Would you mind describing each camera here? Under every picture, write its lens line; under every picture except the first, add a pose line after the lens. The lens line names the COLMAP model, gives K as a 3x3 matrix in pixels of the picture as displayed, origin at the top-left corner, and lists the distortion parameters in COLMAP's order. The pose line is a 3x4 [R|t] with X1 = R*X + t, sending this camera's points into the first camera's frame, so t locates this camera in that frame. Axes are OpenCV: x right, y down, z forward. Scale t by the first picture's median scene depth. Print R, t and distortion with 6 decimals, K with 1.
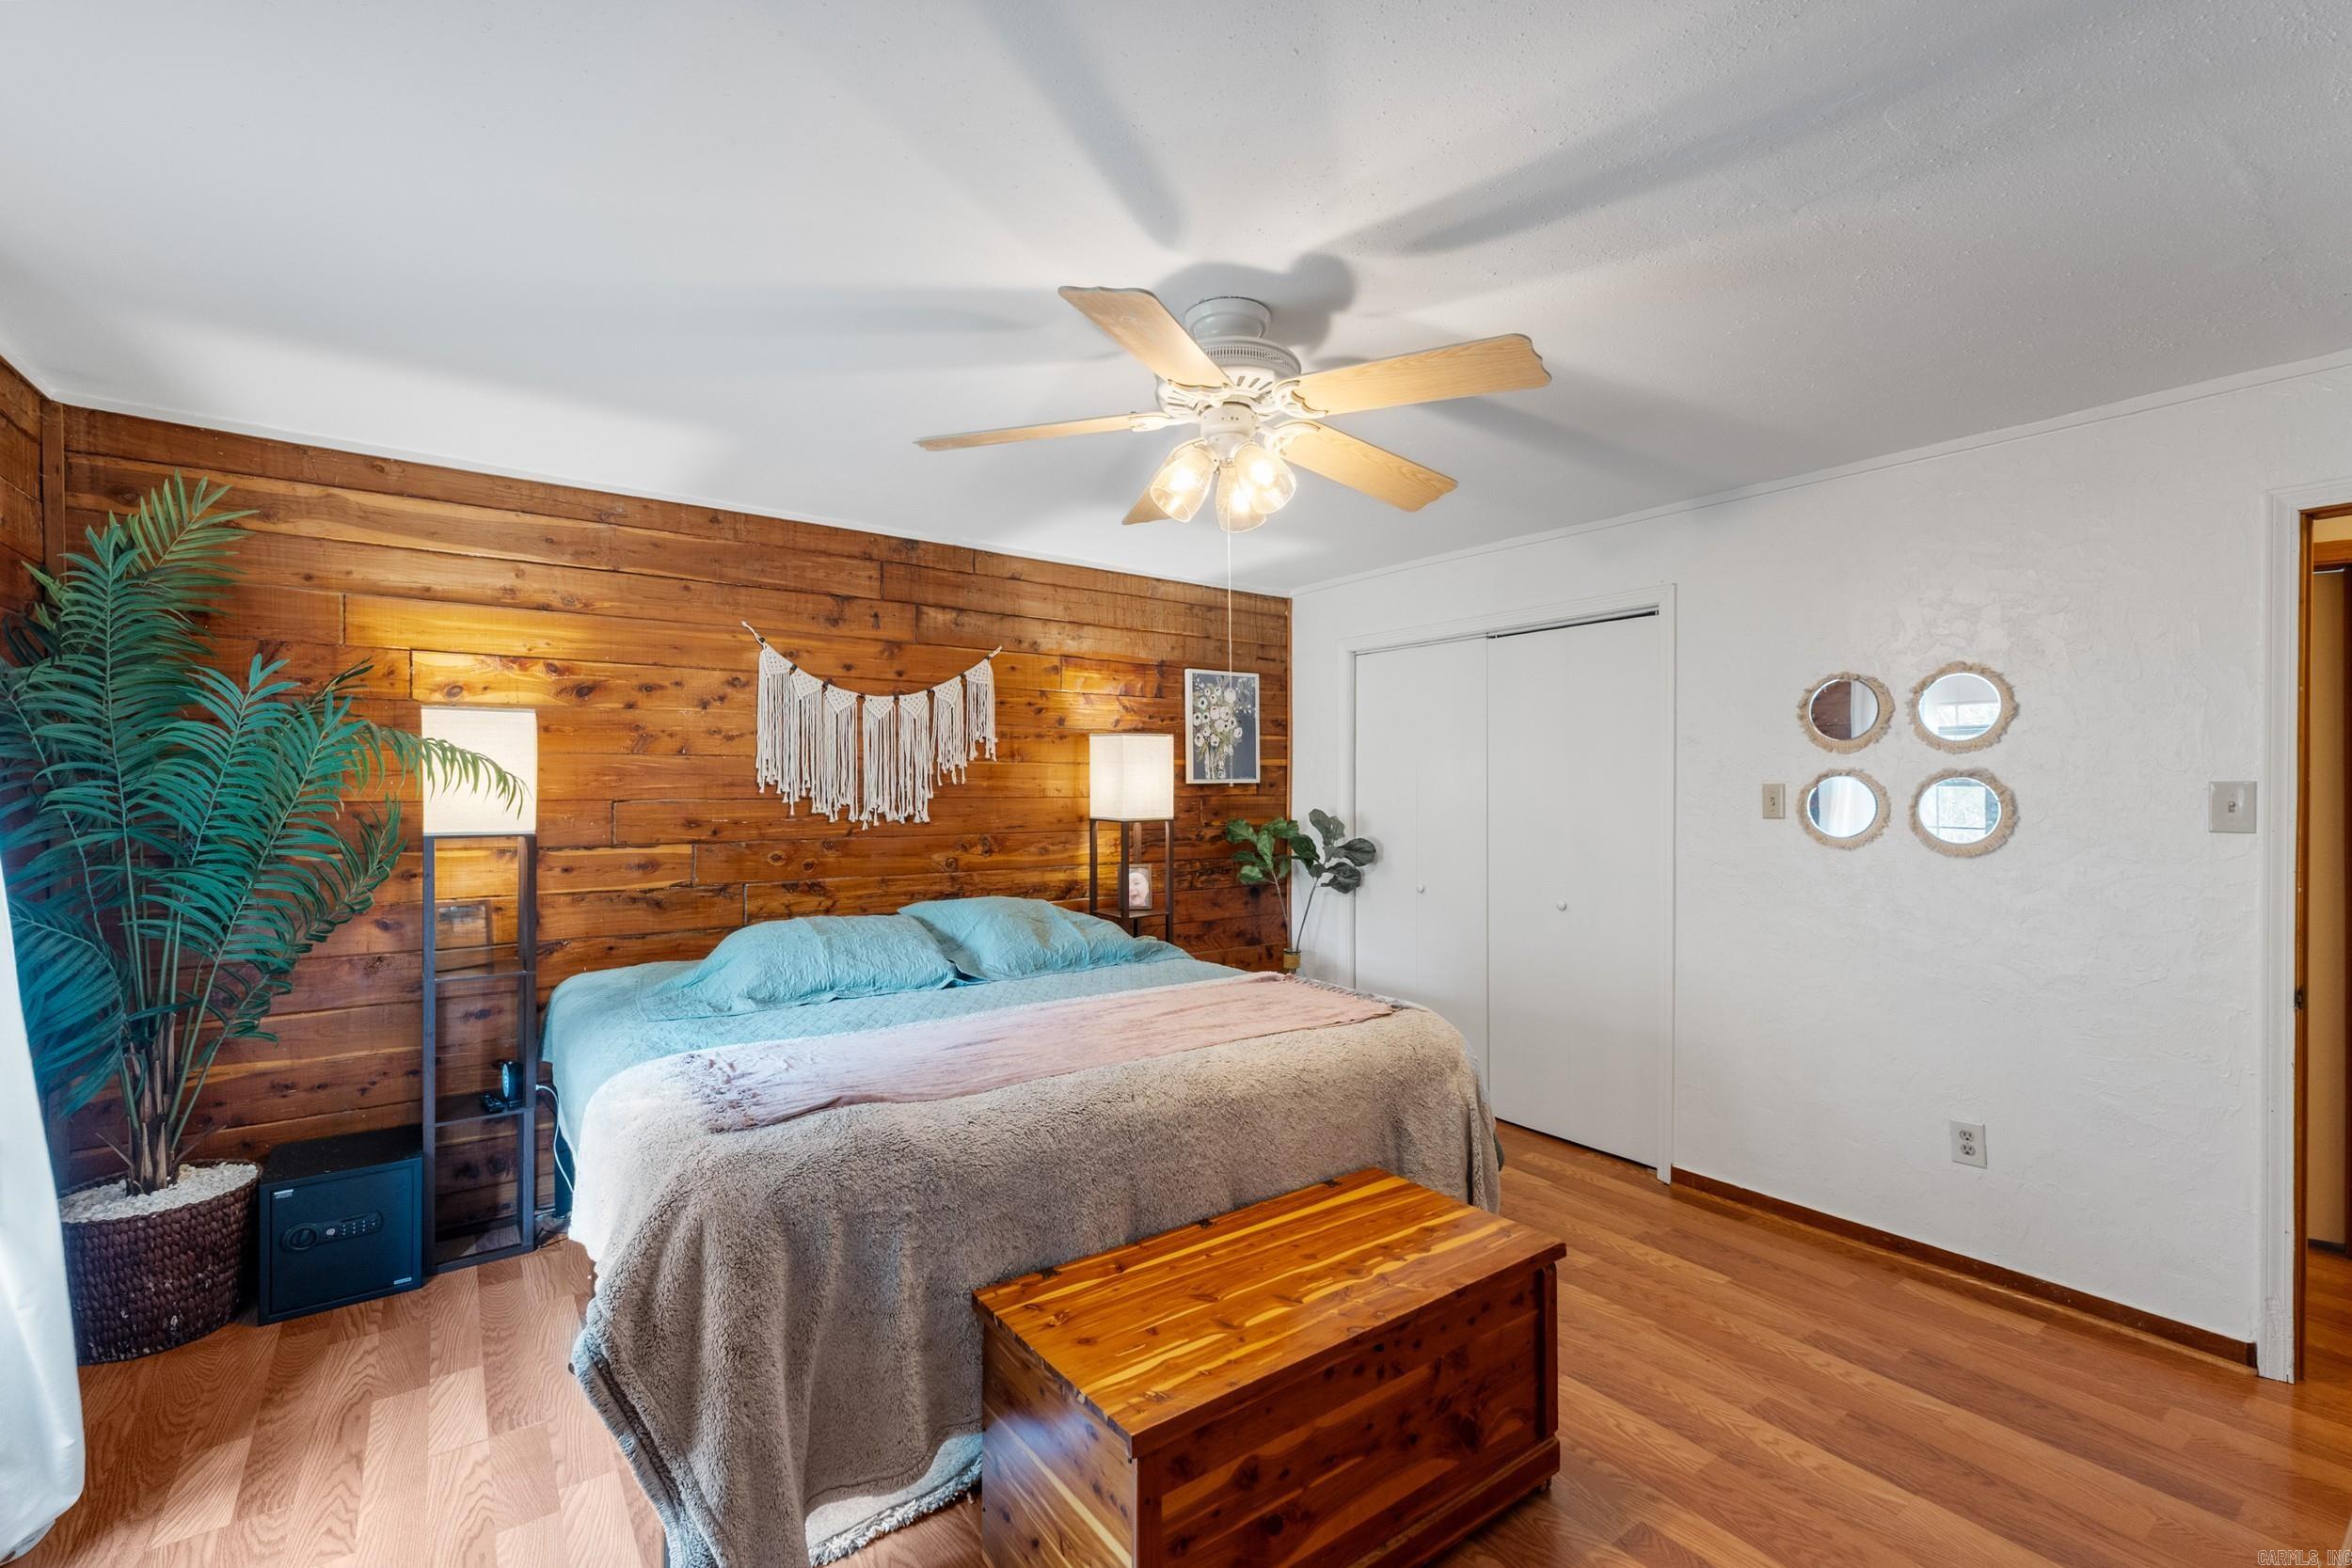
lens RADIAL K [[1002.3, 0, 1182.8], [0, 1002.3, 785.3], [0, 0, 1]] dist [0.002863, 0.000803]
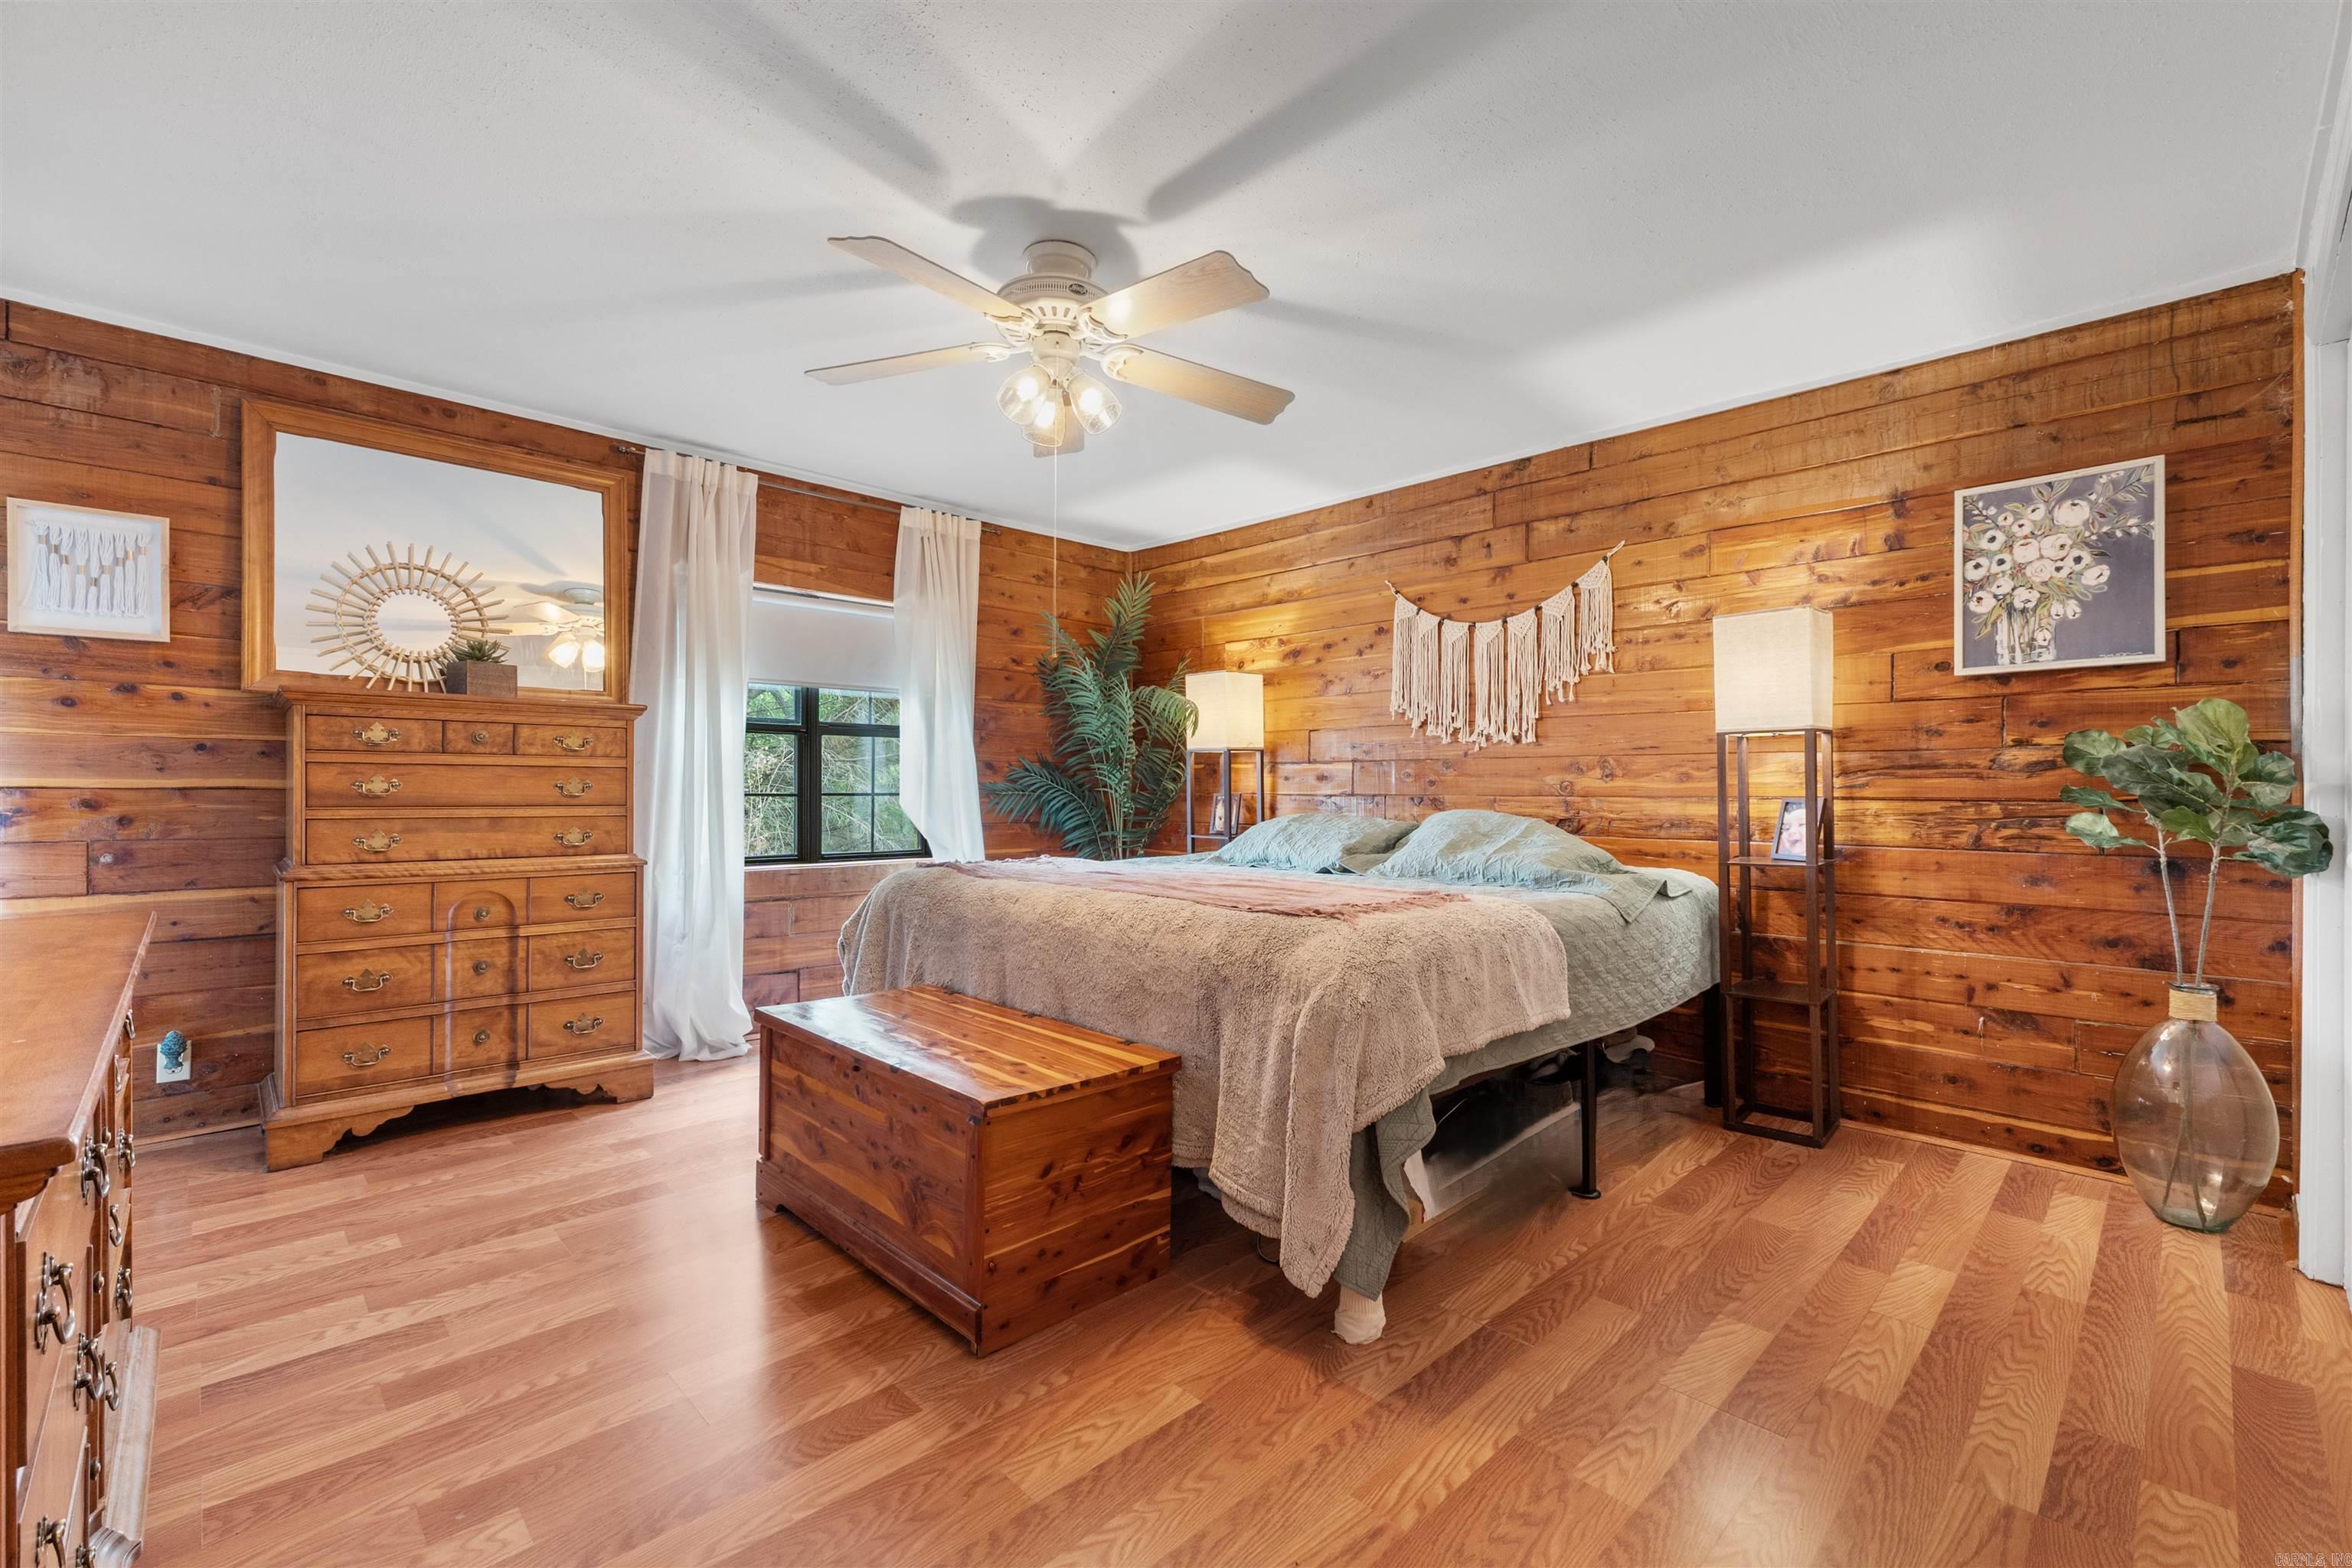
lens RADIAL K [[1002.4, 0, 1186.9], [0, 1002.4, 785.6], [0, 0, 1]] dist [0.002863, 0.000803]
pose [[0.150215, -0.005083, -0.988640, 0.644150], [-0.001014, 0.999985, -0.005295, 0.081966], [0.988653, 0.001798, 0.150207, 0.509887]]
